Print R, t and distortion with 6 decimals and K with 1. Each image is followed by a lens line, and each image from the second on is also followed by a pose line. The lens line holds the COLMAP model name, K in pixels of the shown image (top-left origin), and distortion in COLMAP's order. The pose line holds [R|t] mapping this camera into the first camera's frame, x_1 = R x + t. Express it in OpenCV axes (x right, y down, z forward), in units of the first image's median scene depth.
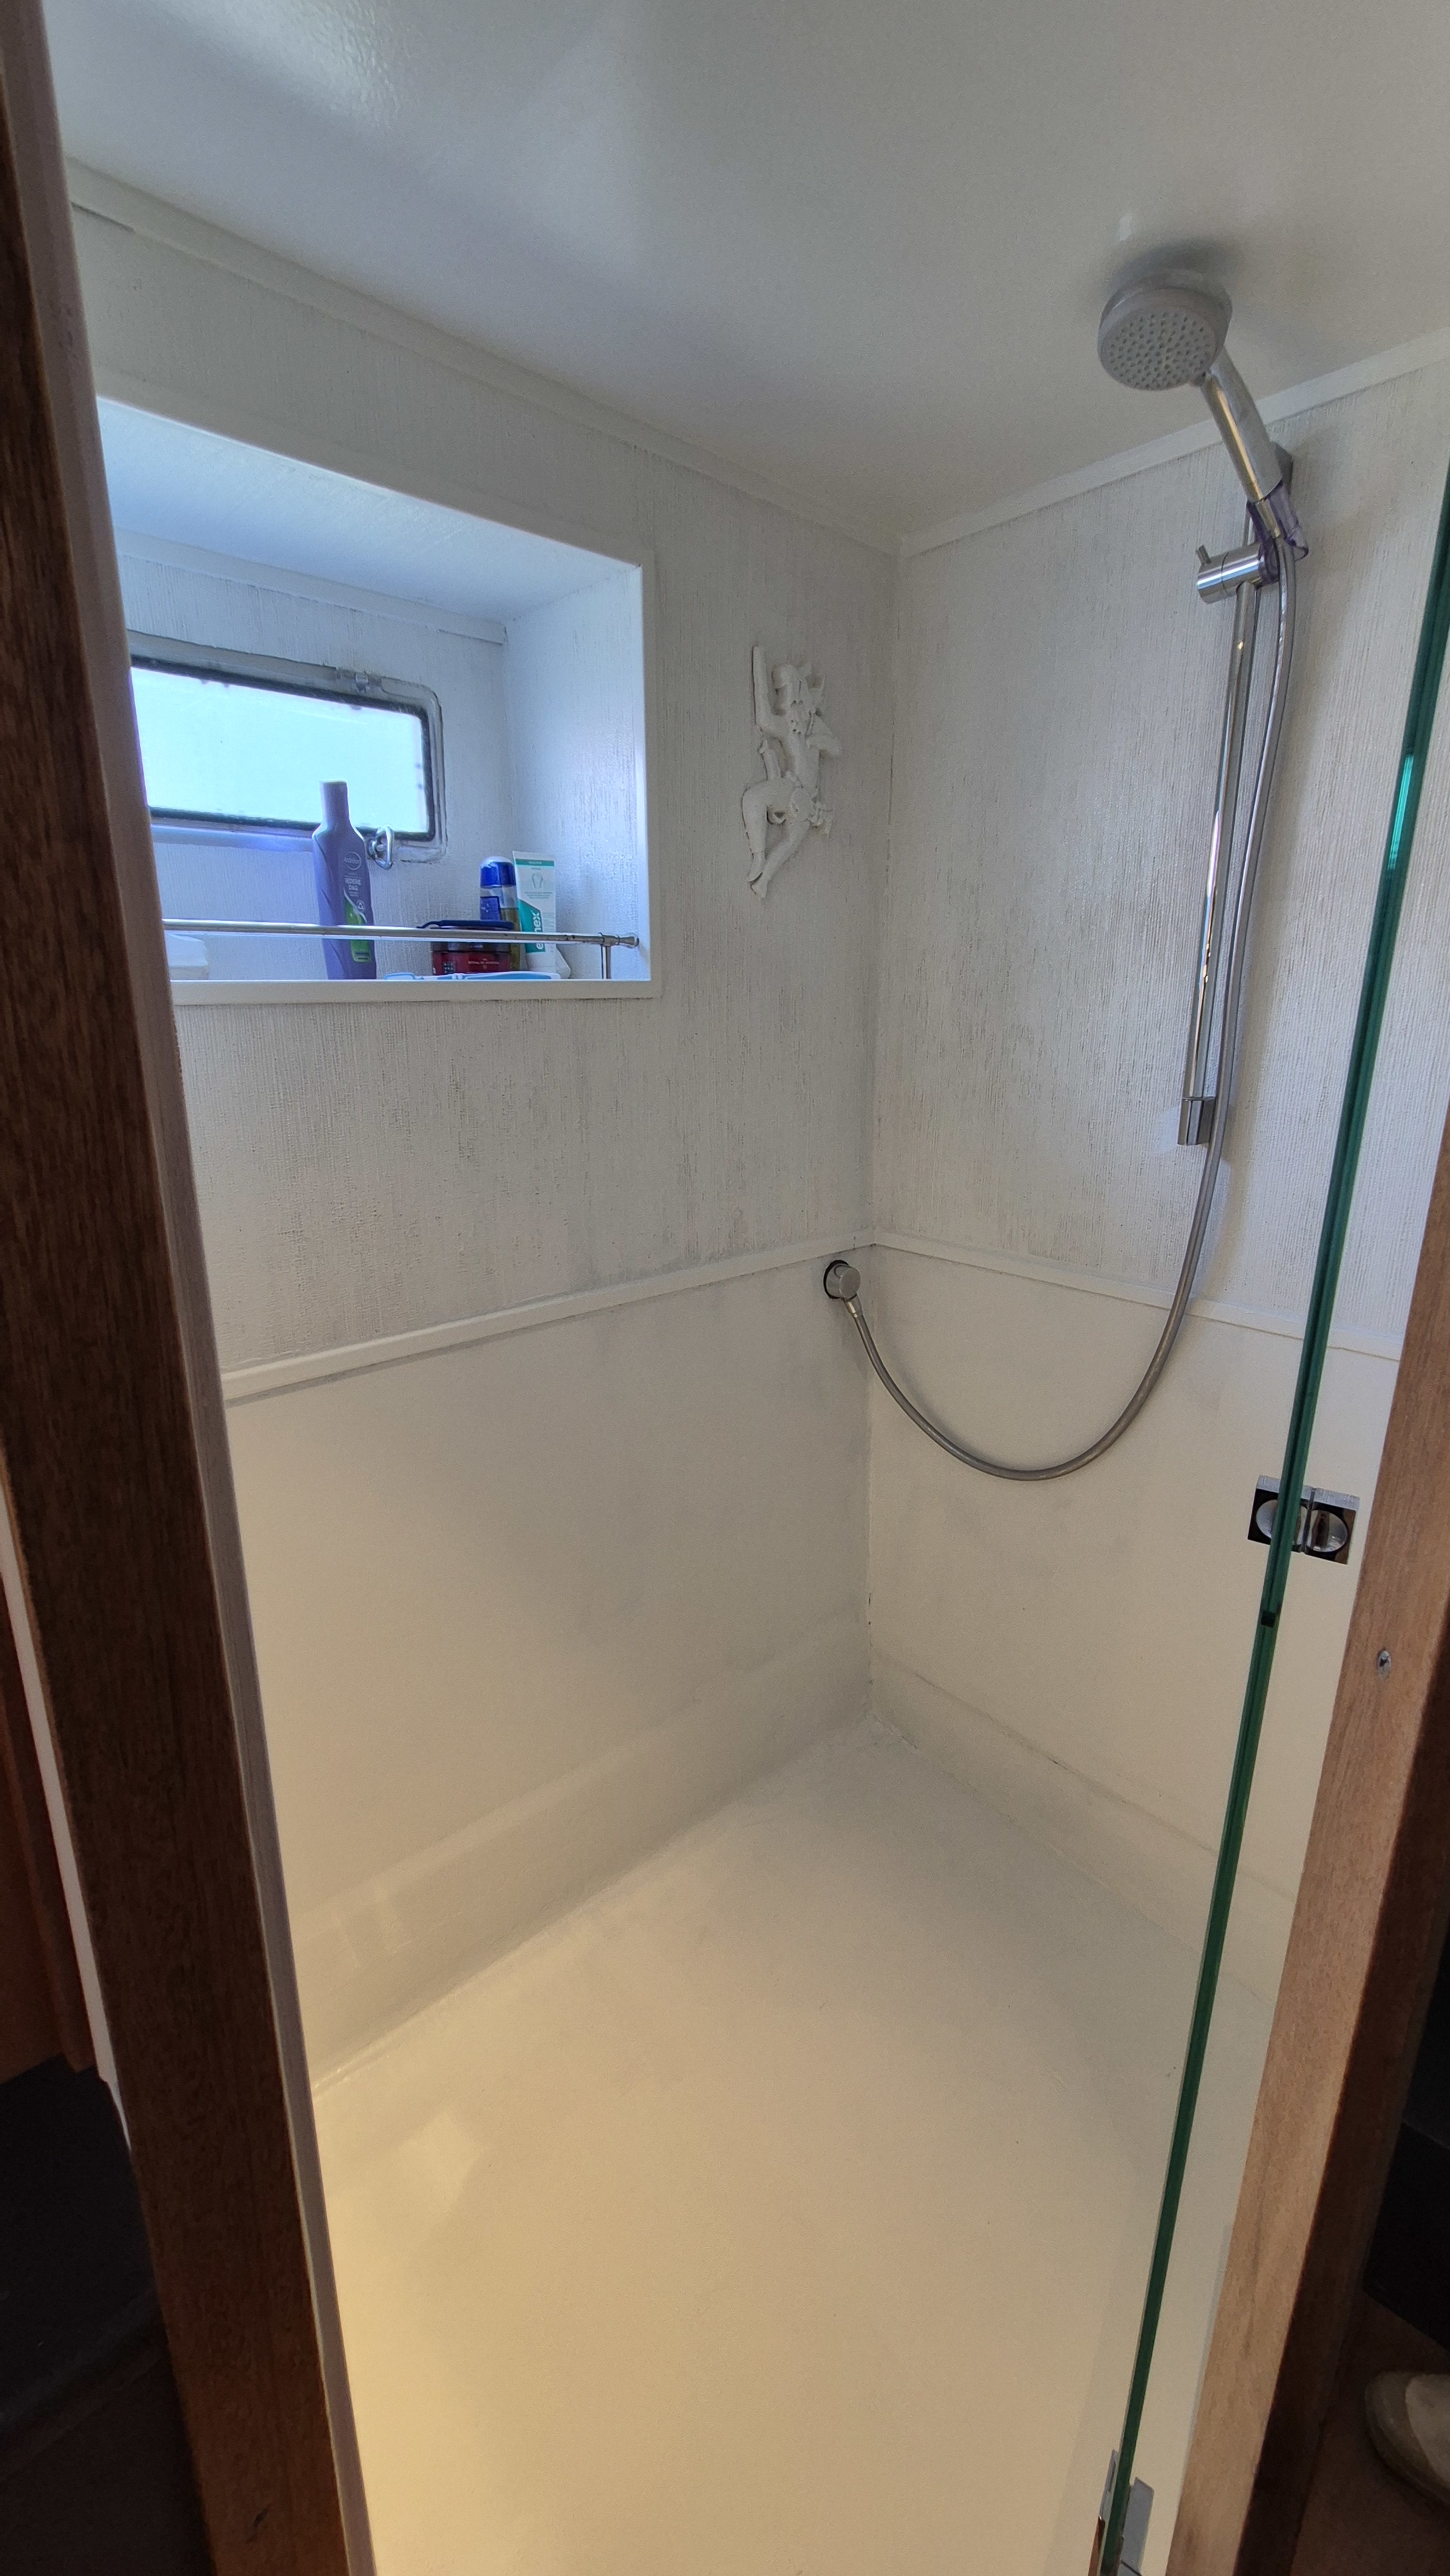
lens RADIAL K [[1058.3, 0, 720.4], [0, 1058.3, 1278.9], [0, 0, 1]] dist [-0.001703, 0.000766]
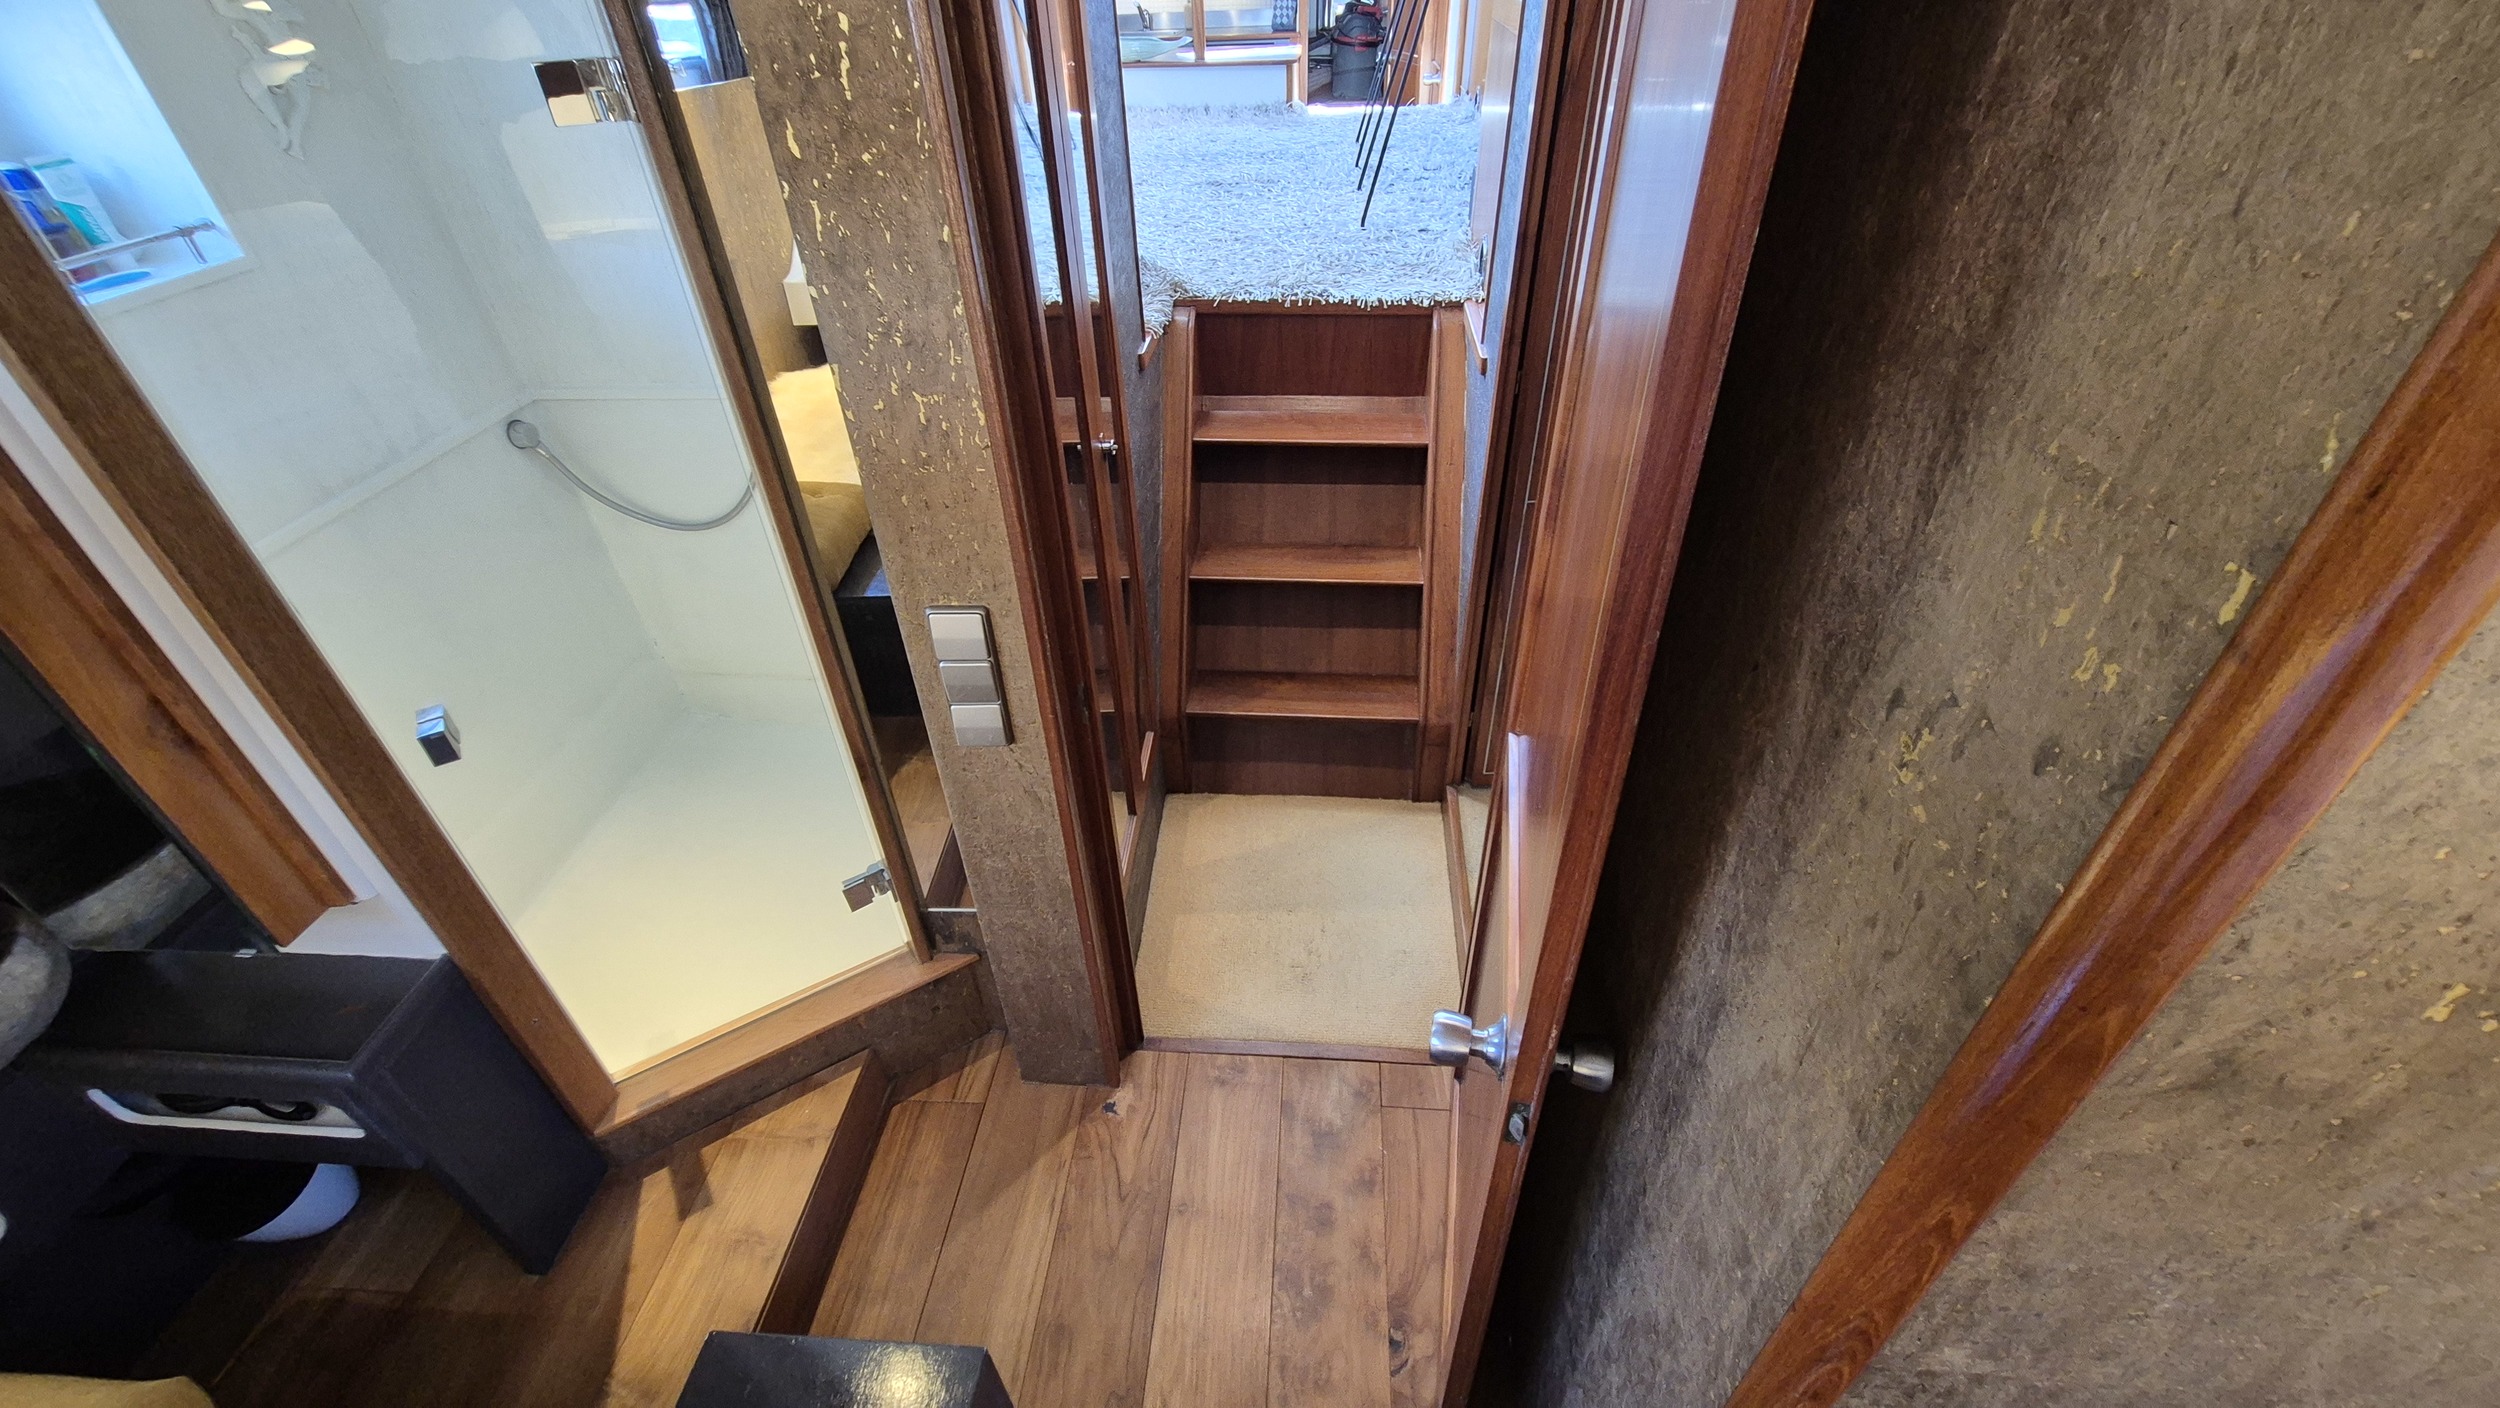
lens RADIAL K [[1032.2, 0, 1231.2], [0, 1032.2, 701.7], [0, 0, 1]] dist [0.010653, -0.000307]
pose [[0.726717, -0.435941, 0.530884, -0.089203], [0.221016, 0.880117, 0.420174, -0.060300], [-0.650411, -0.188014, 0.735946, -0.697349]]
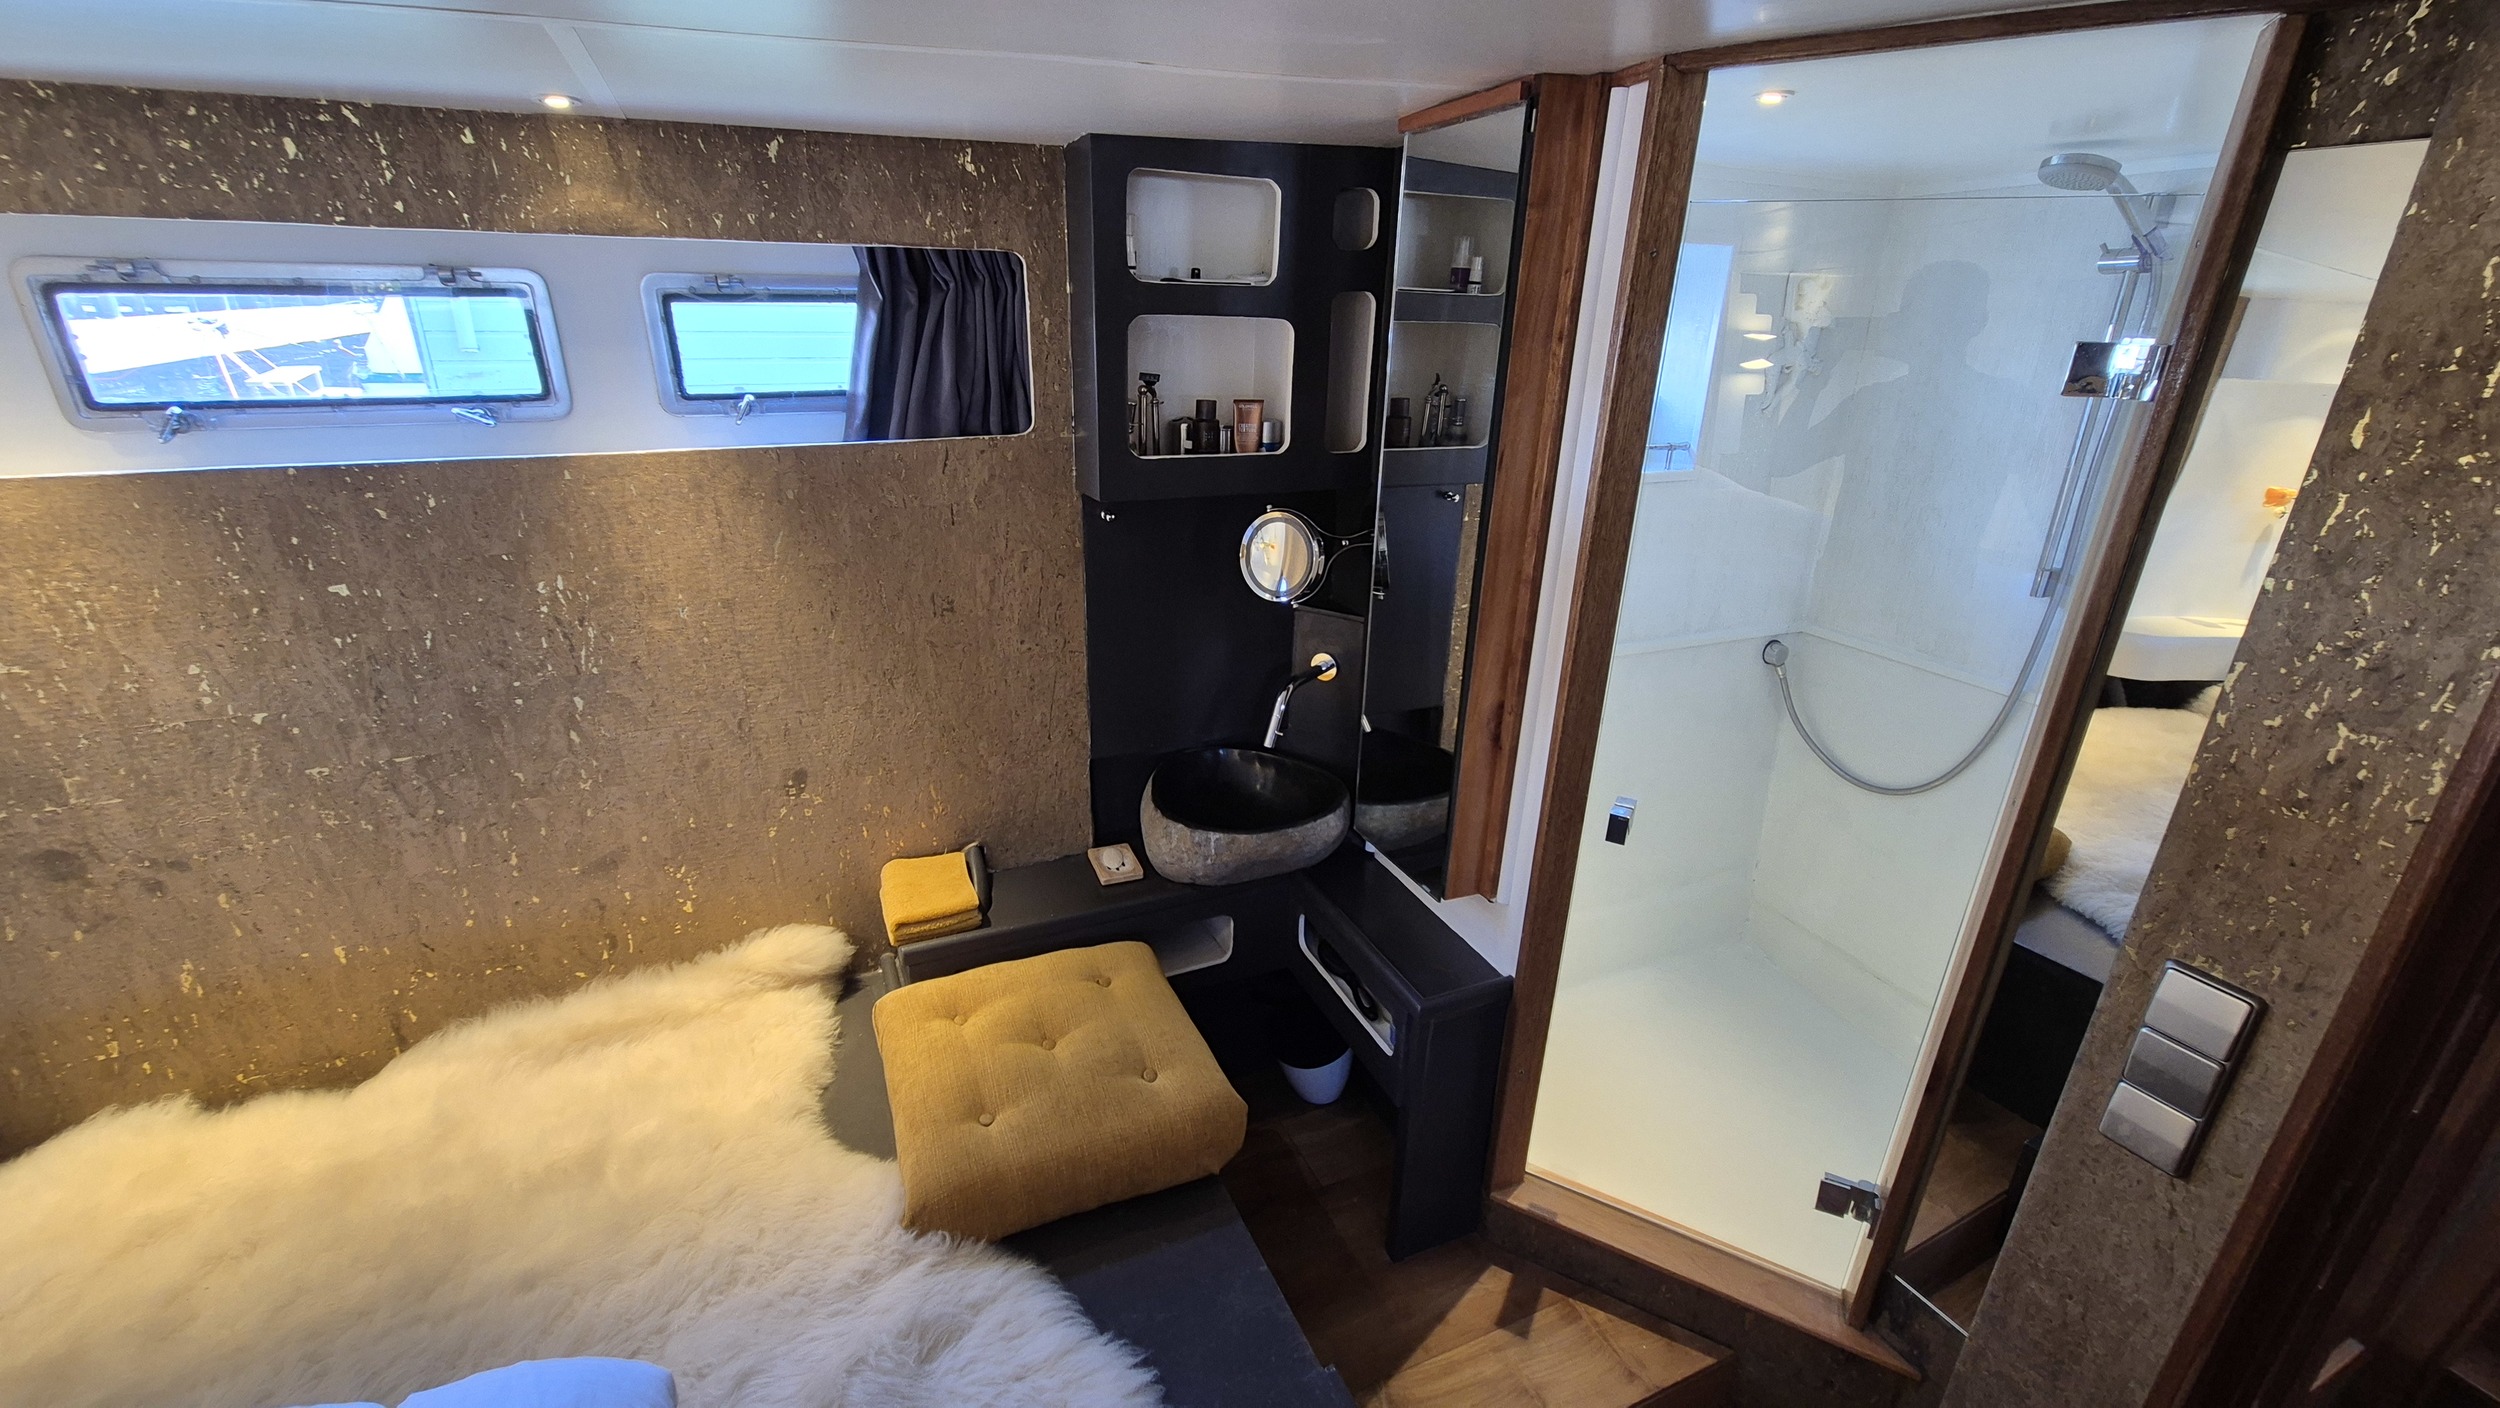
lens RADIAL K [[1019.7, 0, 1242.6], [0, 1019.7, 703.1], [0, 0, 1]] dist [0.005463, -0.000601]
pose [[0.950765, 0.126099, -0.283098, -0.209029], [-0.101079, 0.989701, 0.101369, 0.001526], [0.292965, -0.067763, 0.953719, -0.714765]]
